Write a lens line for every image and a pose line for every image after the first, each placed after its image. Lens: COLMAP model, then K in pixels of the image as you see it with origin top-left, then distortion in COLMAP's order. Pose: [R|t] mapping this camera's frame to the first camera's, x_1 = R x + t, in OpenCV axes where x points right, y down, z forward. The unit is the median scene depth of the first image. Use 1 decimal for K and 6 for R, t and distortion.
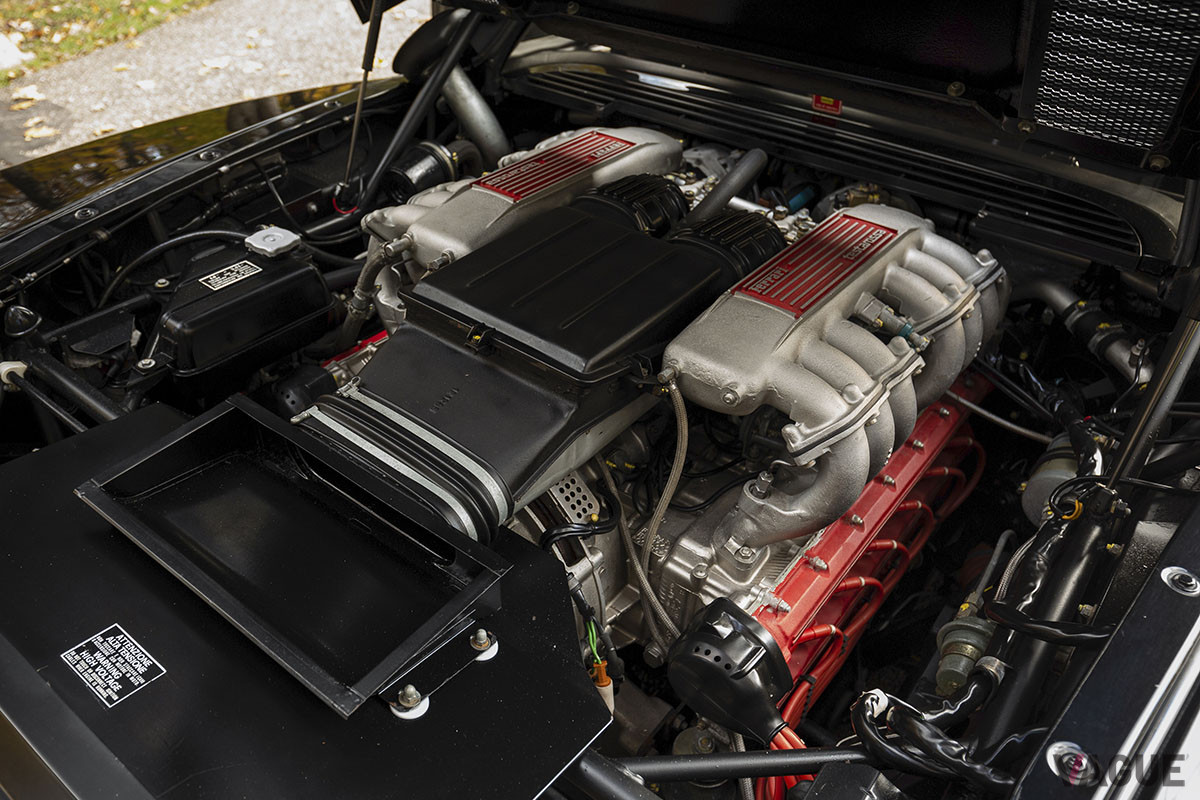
lens RADIAL K [[891.3, 0, 600.0], [0, 891.3, 400.0], [0, 0, 1]] dist [-0.002253, -0.000665]
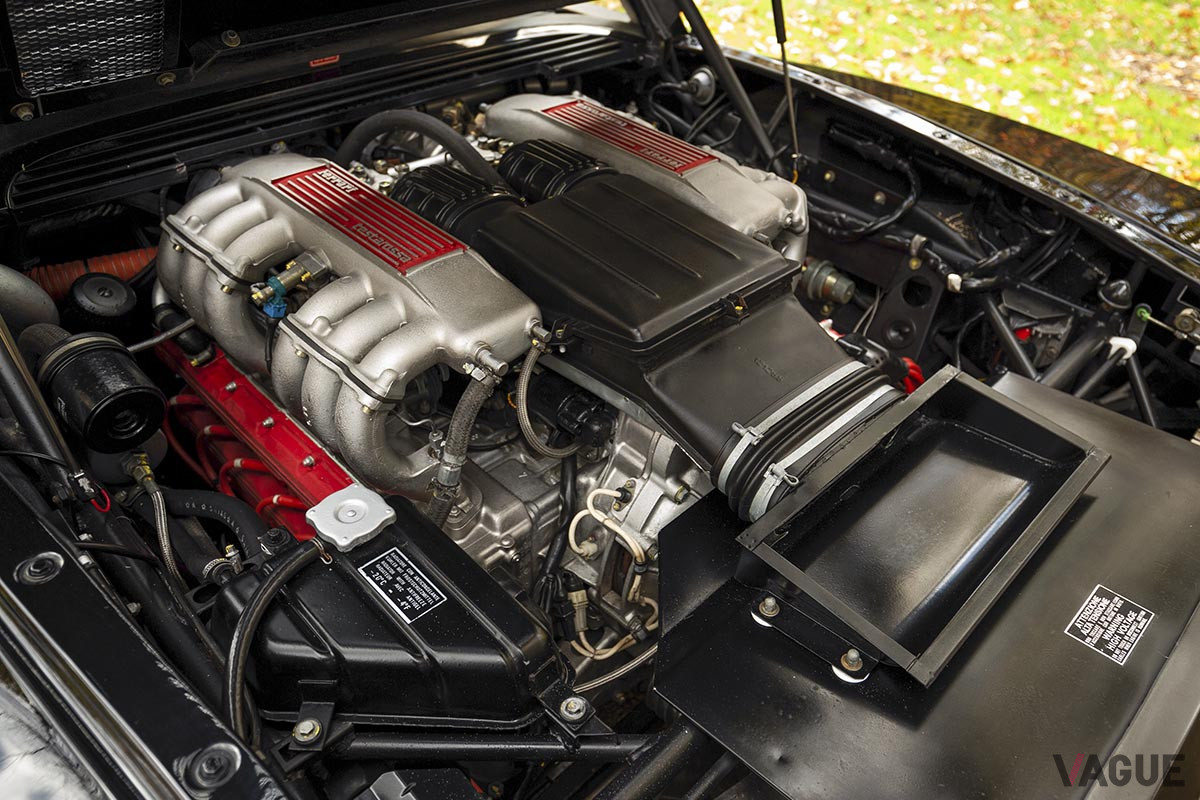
lens RADIAL K [[891.3, 0, 600.0], [0, 891.3, 400.0], [0, 0, 1]] dist [-0.002253, -0.000665]
pose [[0.124981, -0.627847, 0.768237, -1.247995], [0.557054, 0.685150, 0.469319, -0.688482], [-0.821018, 0.369293, 0.435375, 0.942577]]
